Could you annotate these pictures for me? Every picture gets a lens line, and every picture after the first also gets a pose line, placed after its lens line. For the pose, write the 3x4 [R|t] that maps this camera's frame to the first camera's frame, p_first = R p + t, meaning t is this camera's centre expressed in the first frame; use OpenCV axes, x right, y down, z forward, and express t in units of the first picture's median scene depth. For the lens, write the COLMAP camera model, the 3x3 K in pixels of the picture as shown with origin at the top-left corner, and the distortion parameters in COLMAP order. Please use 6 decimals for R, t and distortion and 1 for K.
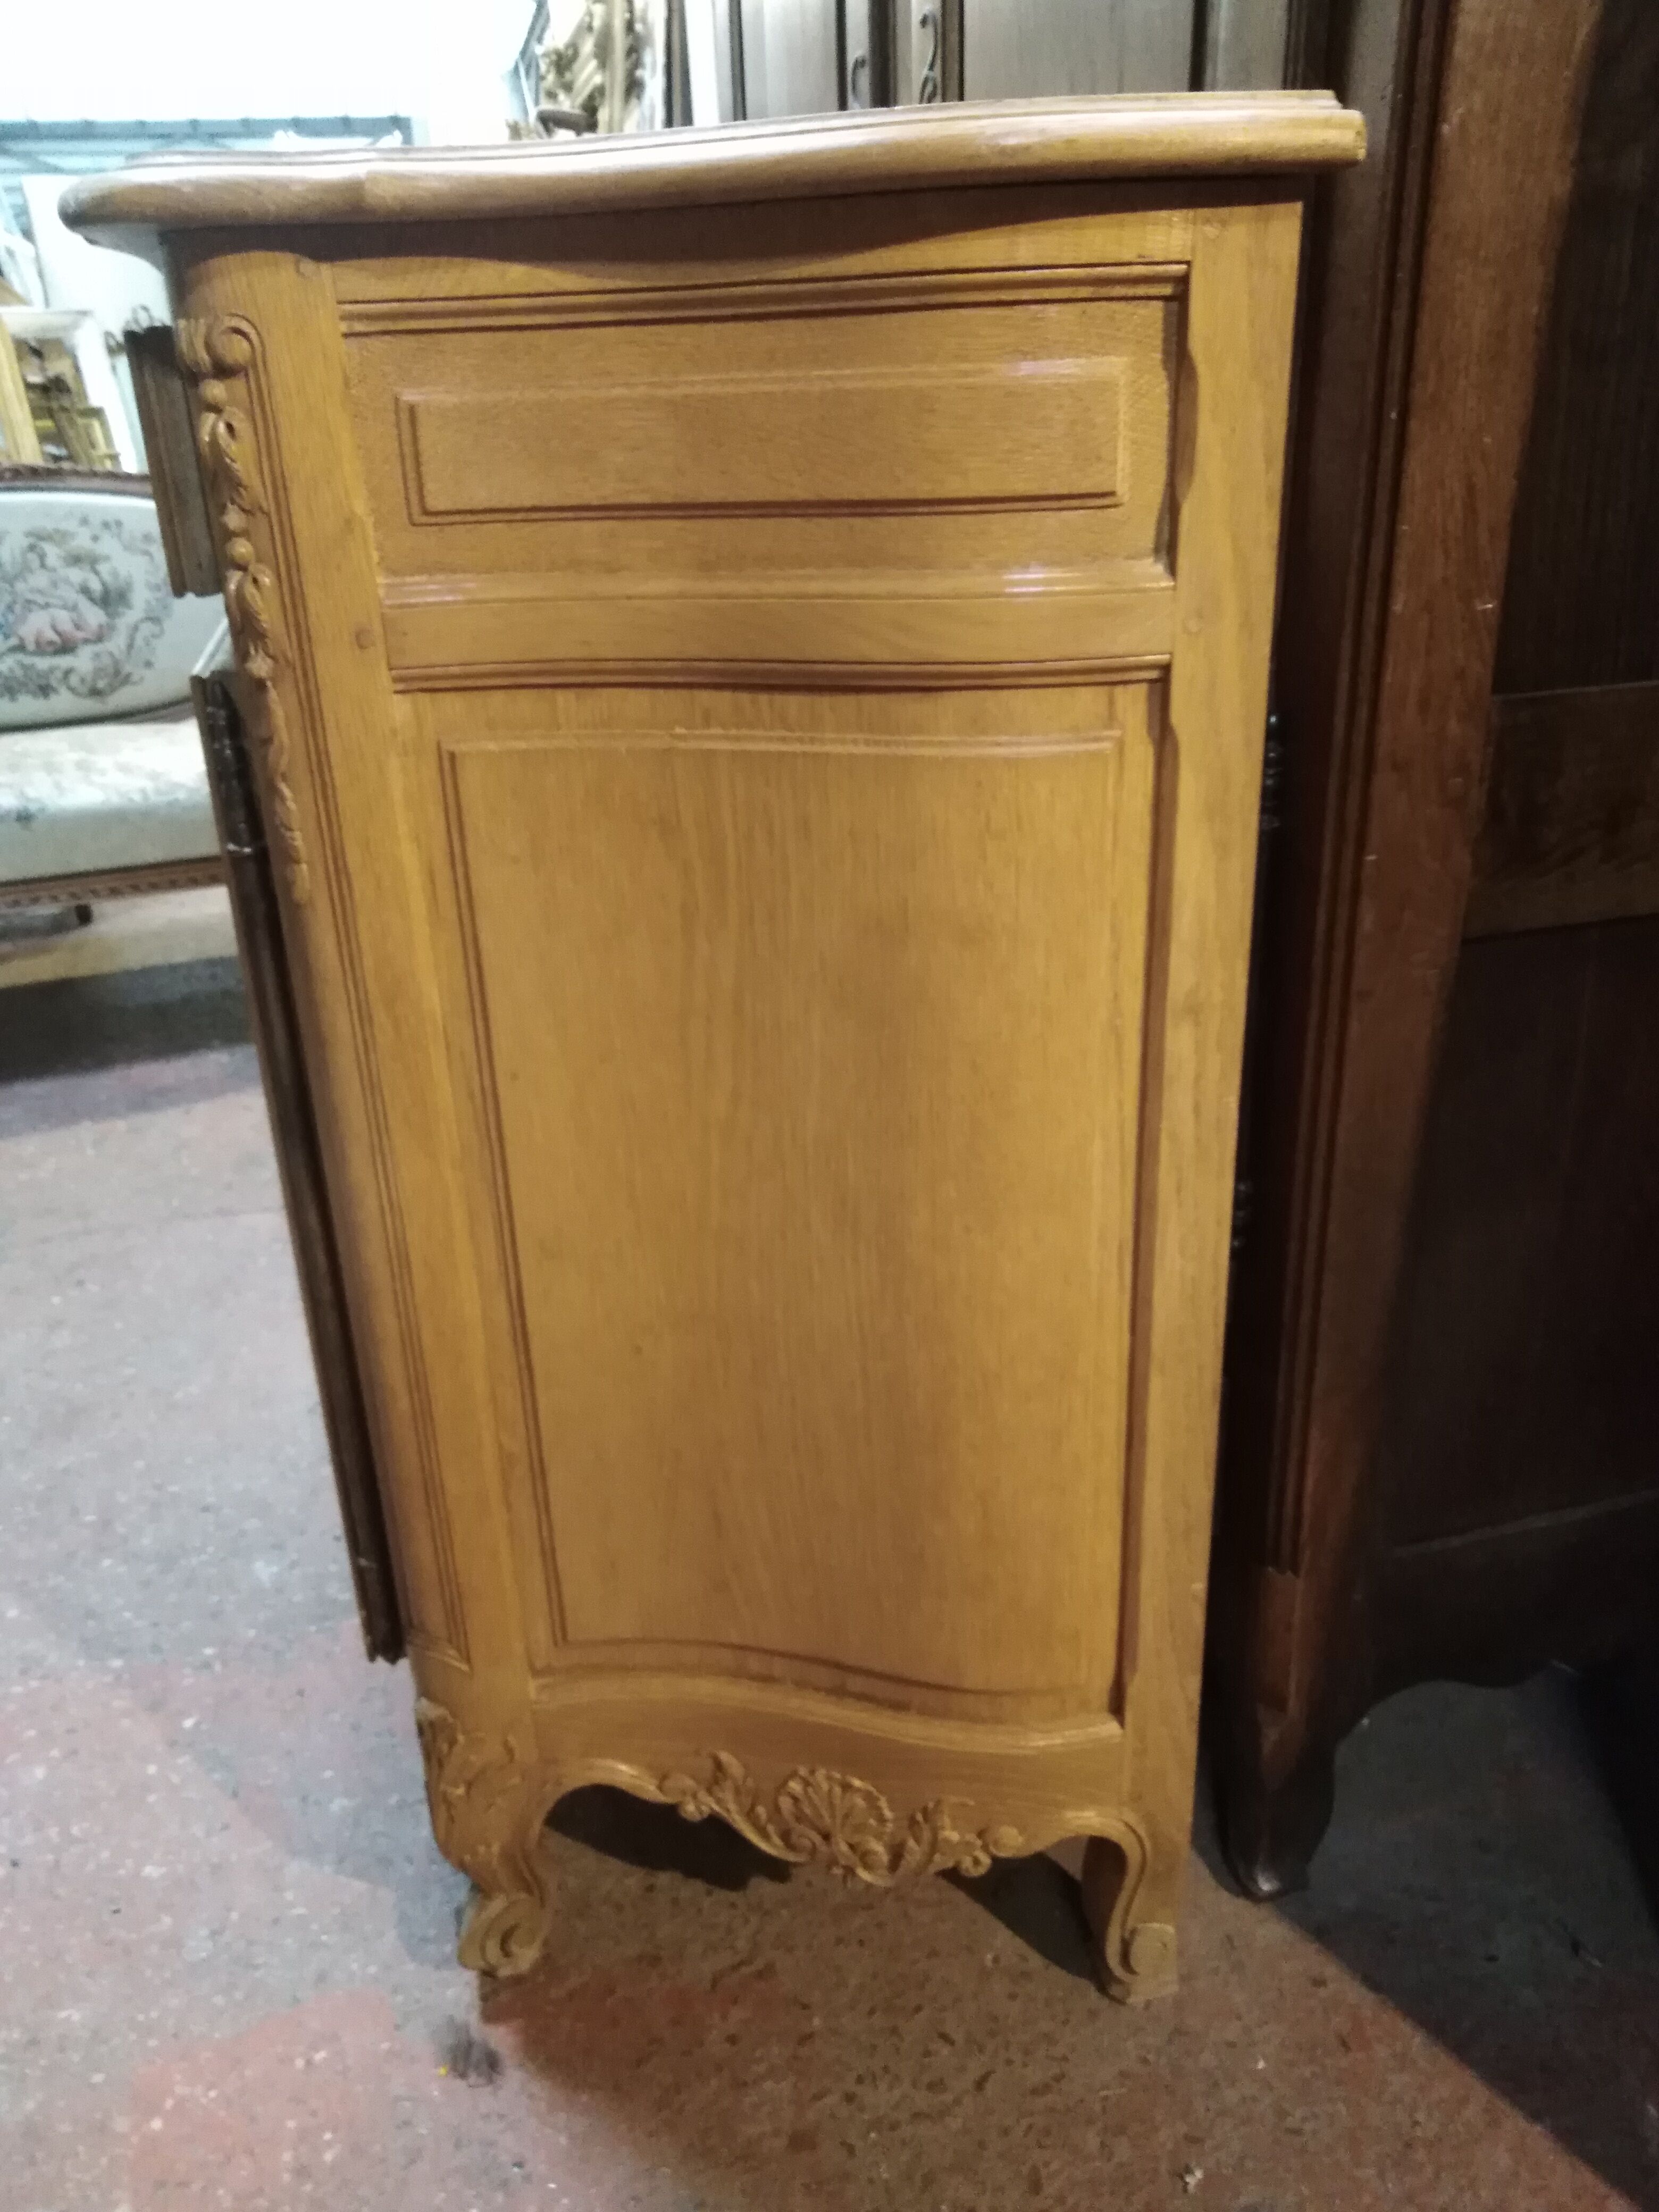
lens RADIAL K [[1657.6, 0, 830.5], [0, 1657.6, 1116.8], [0, 0, 1]] dist [0.017427, -0.002922]
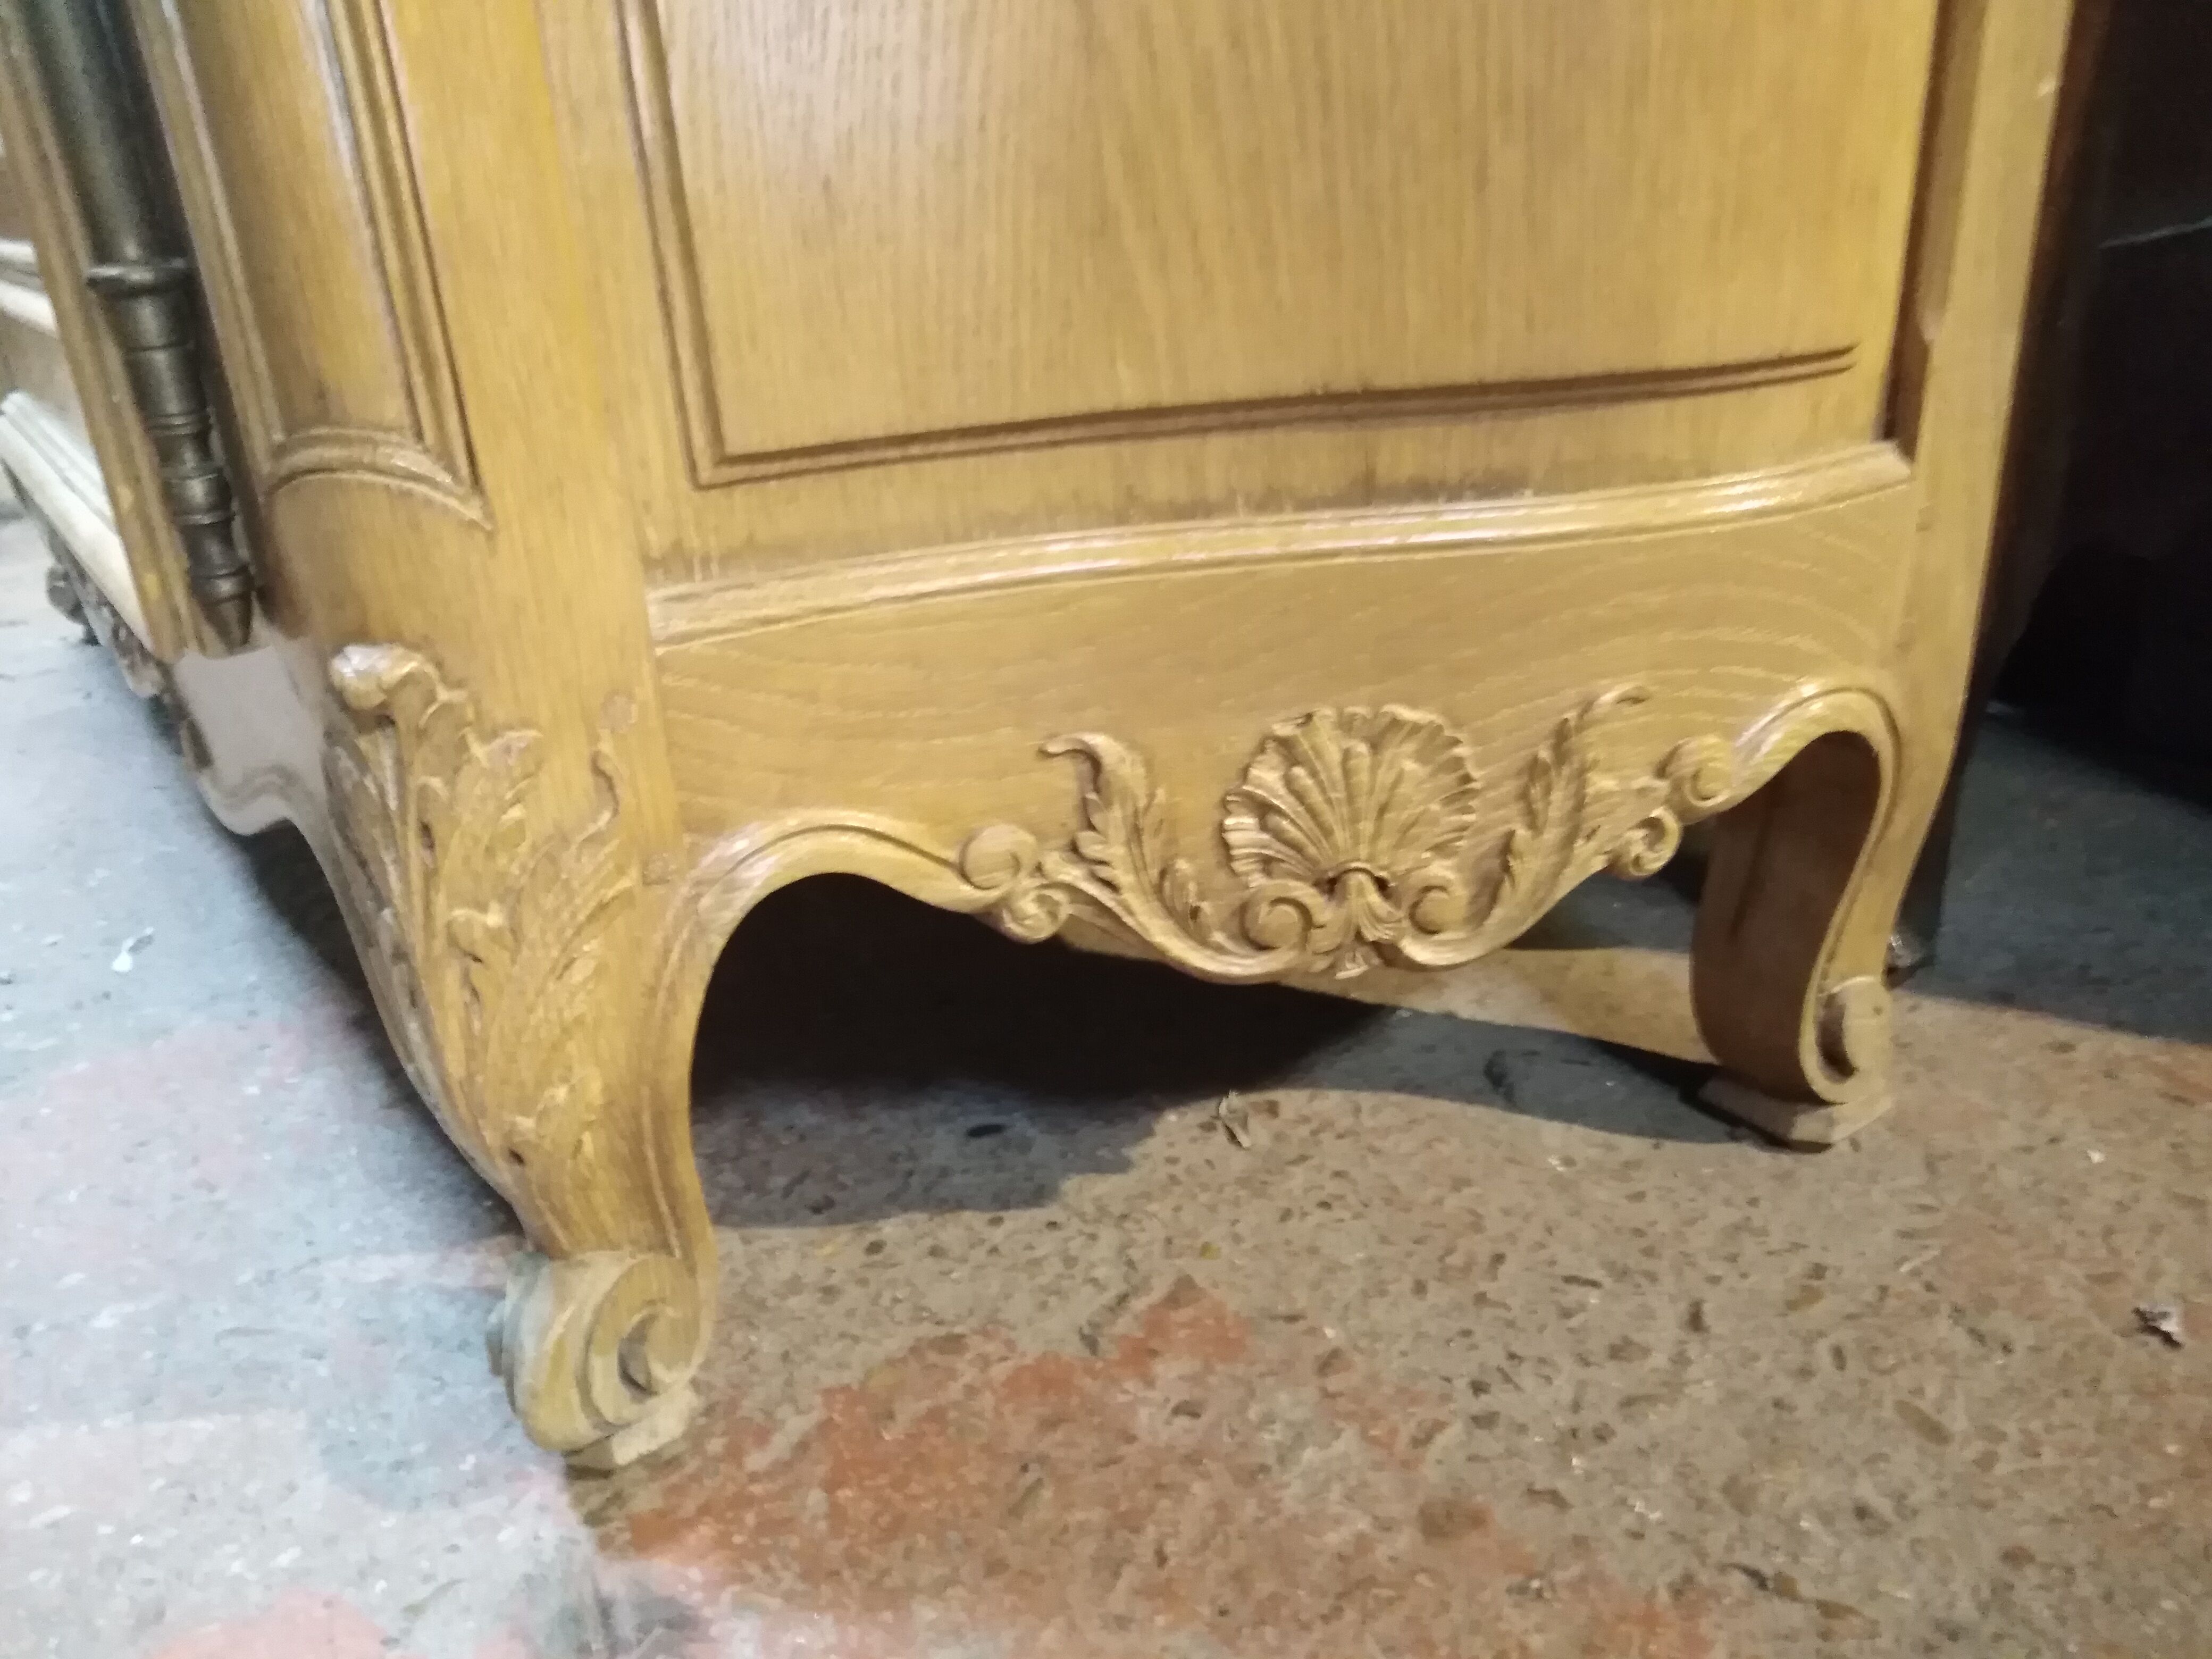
lens RADIAL K [[1657.6, 0, 1106.9], [0, 1657.6, 813.4], [0, 0, 1]] dist [0.017427, -0.002922]
pose [[0.927509, -0.165065, 0.335381, -0.215770], [0.181137, 0.983311, -0.016982, 0.413908], [-0.326981, 0.076500, 0.941930, 0.588578]]
